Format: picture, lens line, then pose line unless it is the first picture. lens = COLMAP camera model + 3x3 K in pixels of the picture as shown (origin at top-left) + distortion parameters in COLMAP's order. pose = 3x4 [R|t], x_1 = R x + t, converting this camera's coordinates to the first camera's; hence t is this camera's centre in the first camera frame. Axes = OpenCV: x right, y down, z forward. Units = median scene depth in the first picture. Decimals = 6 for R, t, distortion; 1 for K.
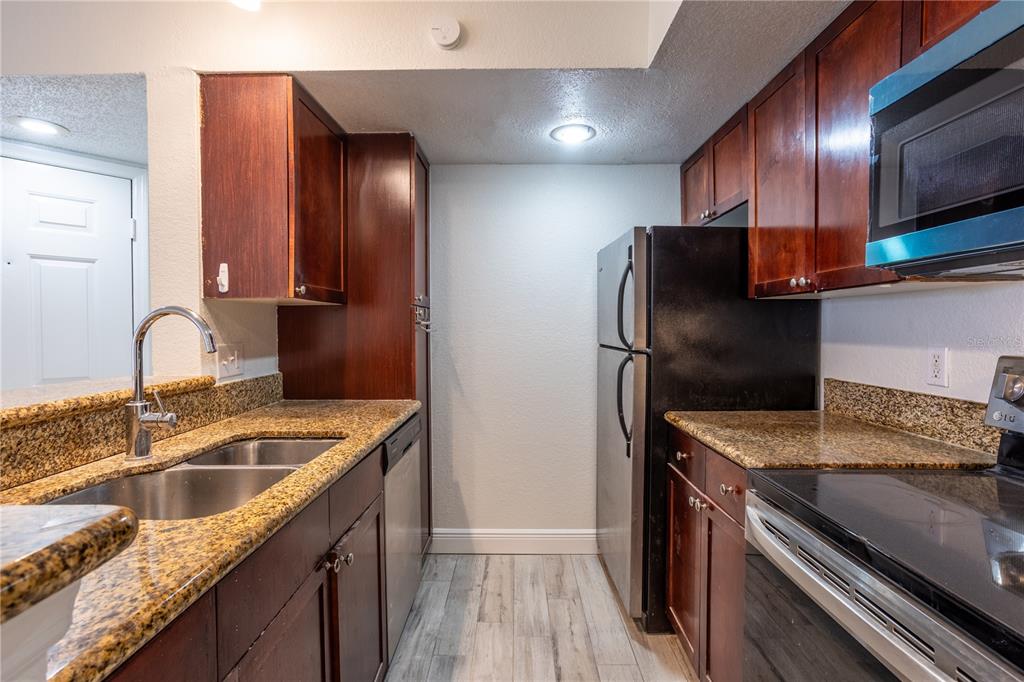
lens RADIAL K [[496.9, 0, 510.9], [0, 496.9, 341.0], [0, 0, 1]] dist [-0.040440, 0.022773]
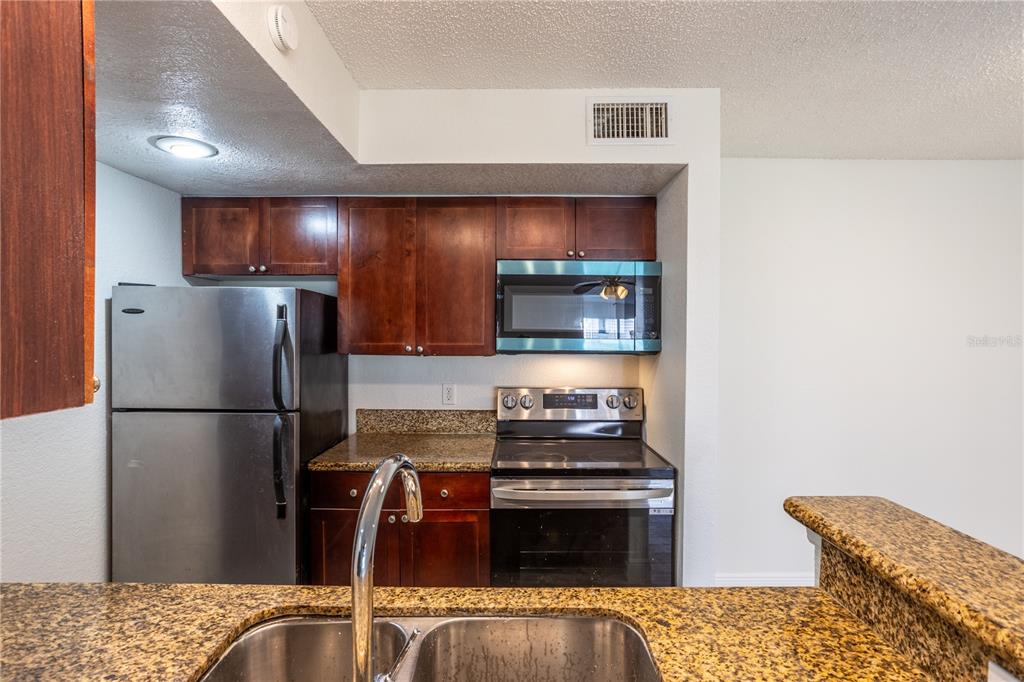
lens RADIAL K [[496.9, 0, 509.8], [0, 496.9, 327.4], [0, 0, 1]] dist [-0.040440, 0.022773]
pose [[-0.005537, 0.015876, 0.999859, -0.774309], [0.027710, 0.999492, -0.015716, -0.124710], [-0.999601, 0.027619, -0.005974, 0.562764]]
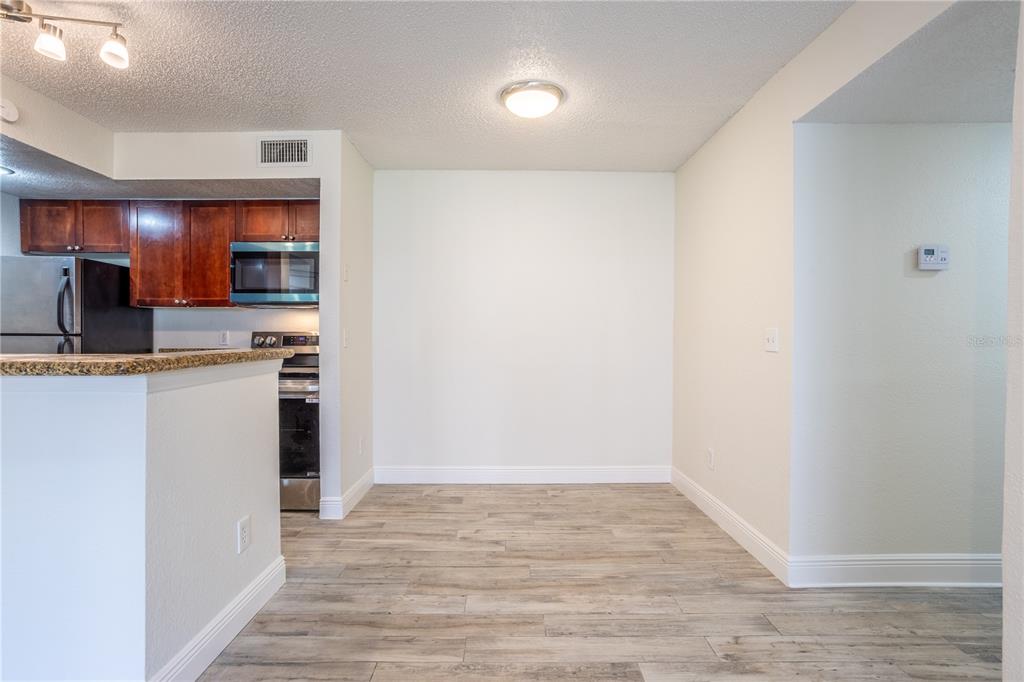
lens RADIAL K [[496.9, 0, 512.7], [0, 496.9, 333.9], [0, 0, 1]] dist [-0.040440, 0.022773]
pose [[-0.021387, 0.007234, 0.999745, -1.387051], [0.029118, 0.999554, -0.006610, 0.069994], [-0.999347, 0.028970, -0.021589, -0.399762]]
